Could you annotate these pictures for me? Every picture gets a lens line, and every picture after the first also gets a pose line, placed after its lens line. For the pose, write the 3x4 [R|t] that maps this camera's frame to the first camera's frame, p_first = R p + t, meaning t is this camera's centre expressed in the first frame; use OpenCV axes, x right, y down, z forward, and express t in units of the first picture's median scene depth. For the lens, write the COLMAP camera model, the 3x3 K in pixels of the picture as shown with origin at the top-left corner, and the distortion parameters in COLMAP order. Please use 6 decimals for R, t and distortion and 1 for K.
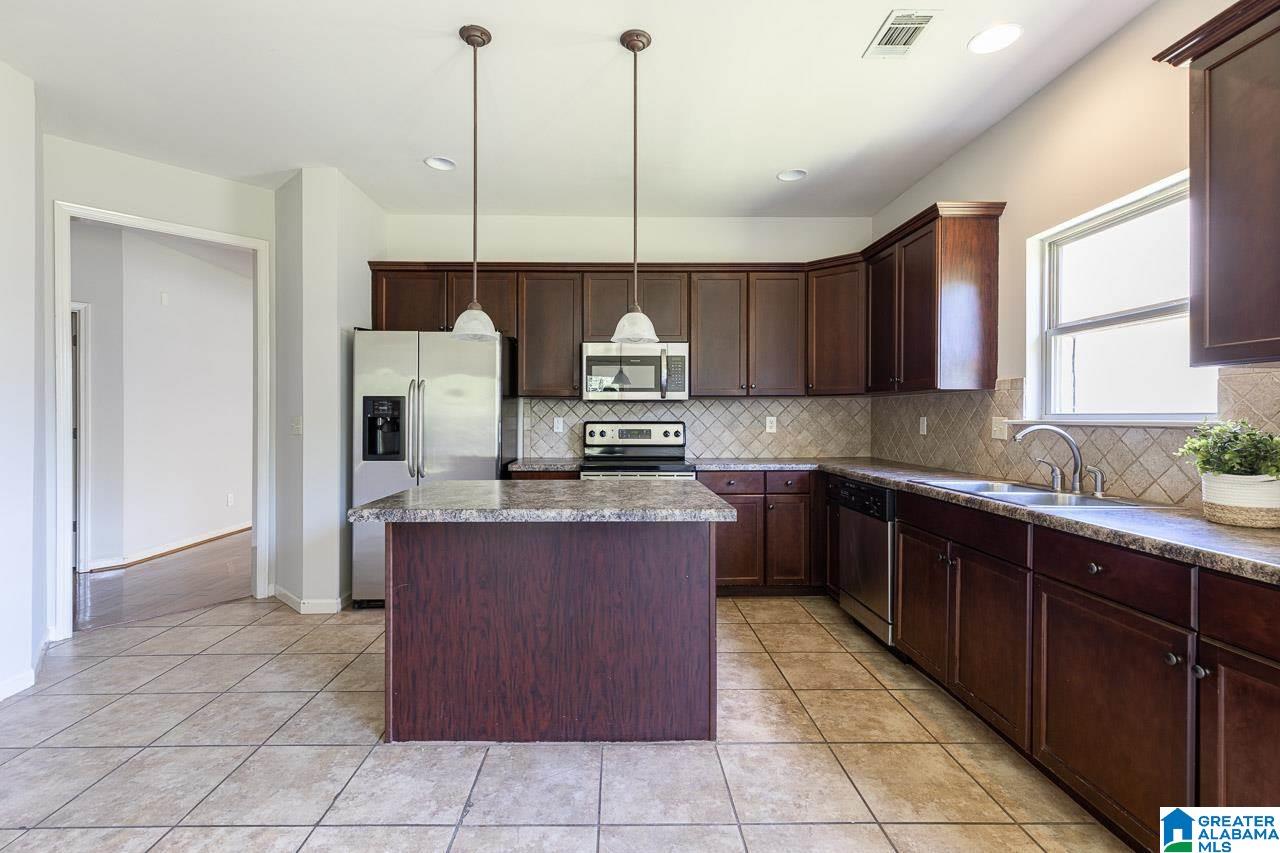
lens RADIAL K [[655.9, 0, 677.9], [0, 655.9, 415.8], [0, 0, 1]] dist [0.009617, -0.003447]
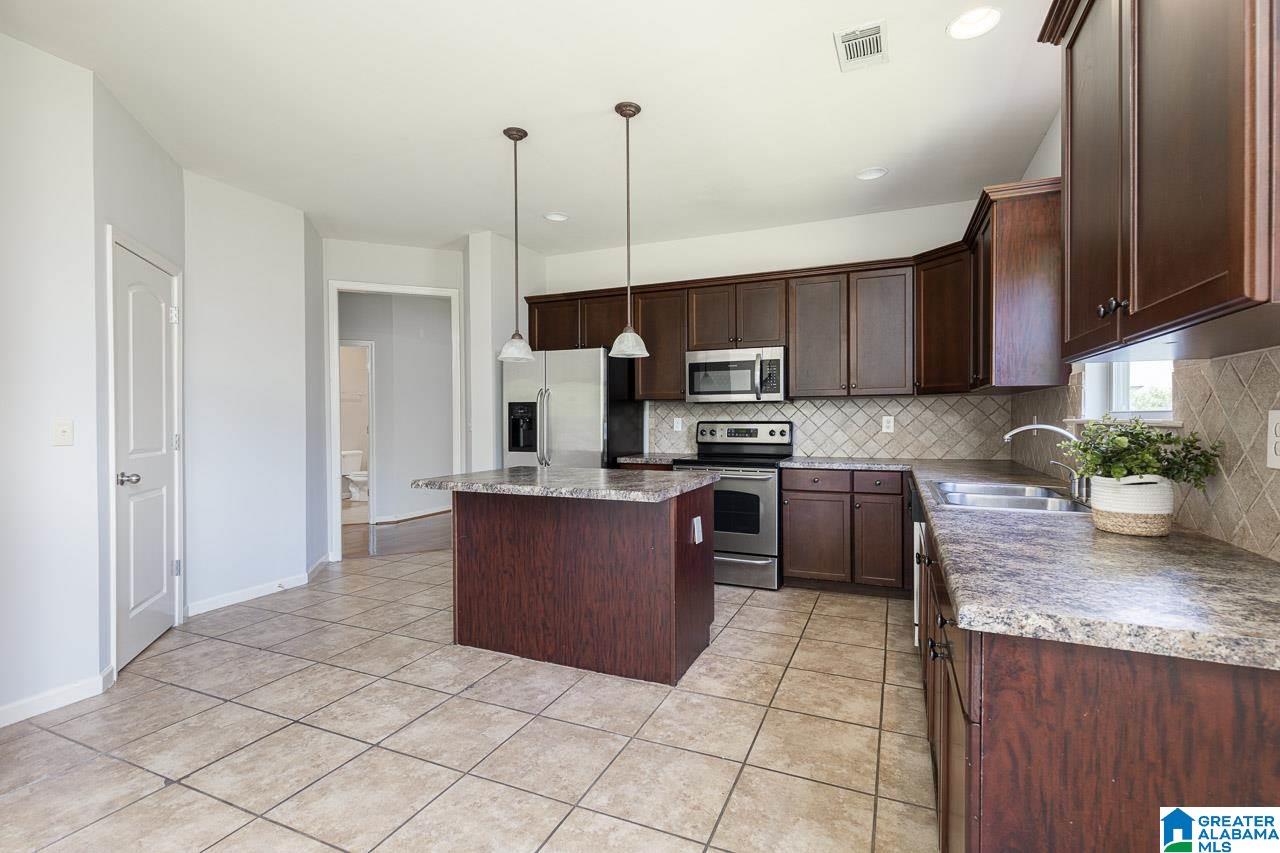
lens RADIAL K [[655.9, 0, 630.9], [0, 655.9, 422.9], [0, 0, 1]] dist [0.009617, -0.003447]
pose [[0.895372, -0.000886, -0.445318, 0.381690], [0.005688, 0.999939, 0.009446, -0.000132], [0.445283, -0.010991, 0.895323, -0.078043]]
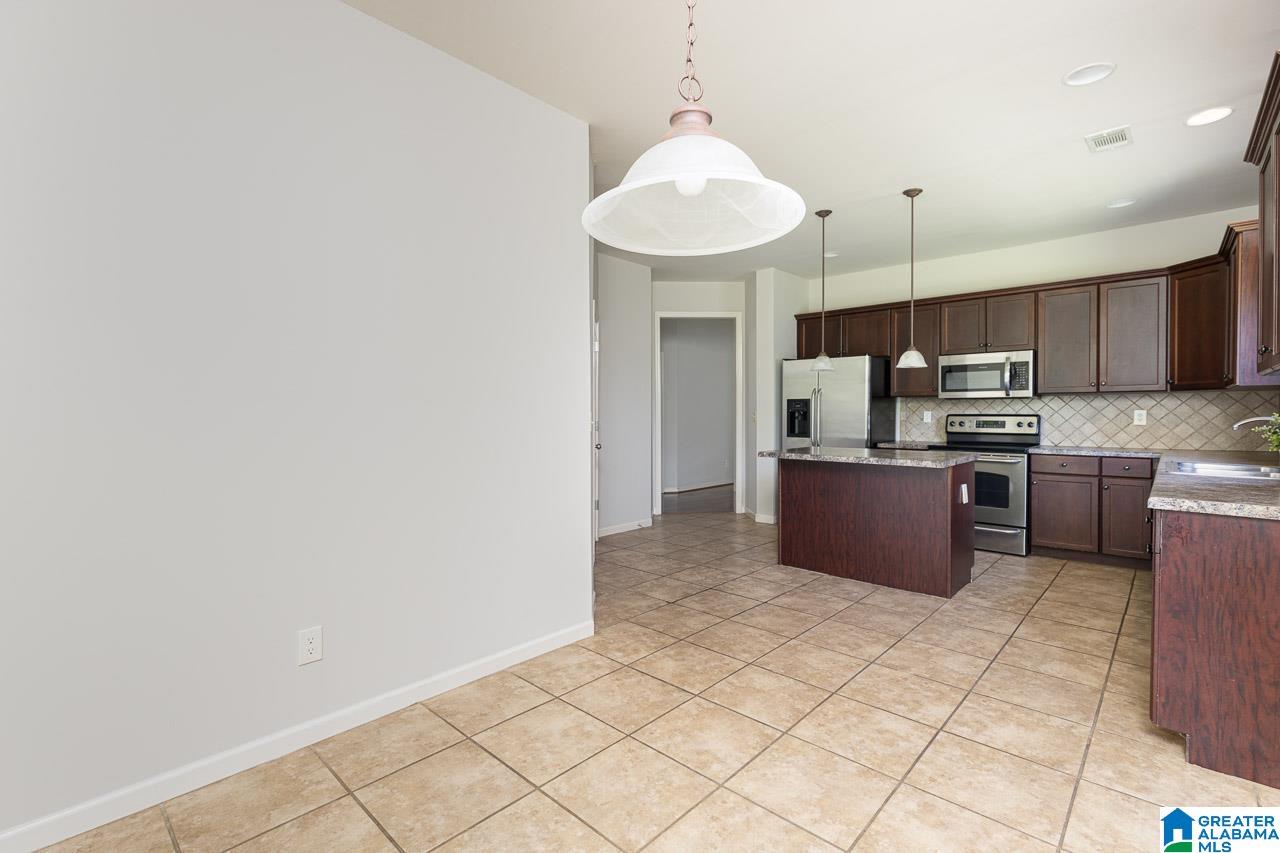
lens RADIAL K [[655.9, 0, 619.3], [0, 655.9, 420.0], [0, 0, 1]] dist [0.009617, -0.003447]
pose [[0.714096, 0.006801, -0.700015, 0.469829], [0.003781, 0.999901, 0.013572, -0.000927], [0.700038, -0.012338, 0.713999, -0.608450]]
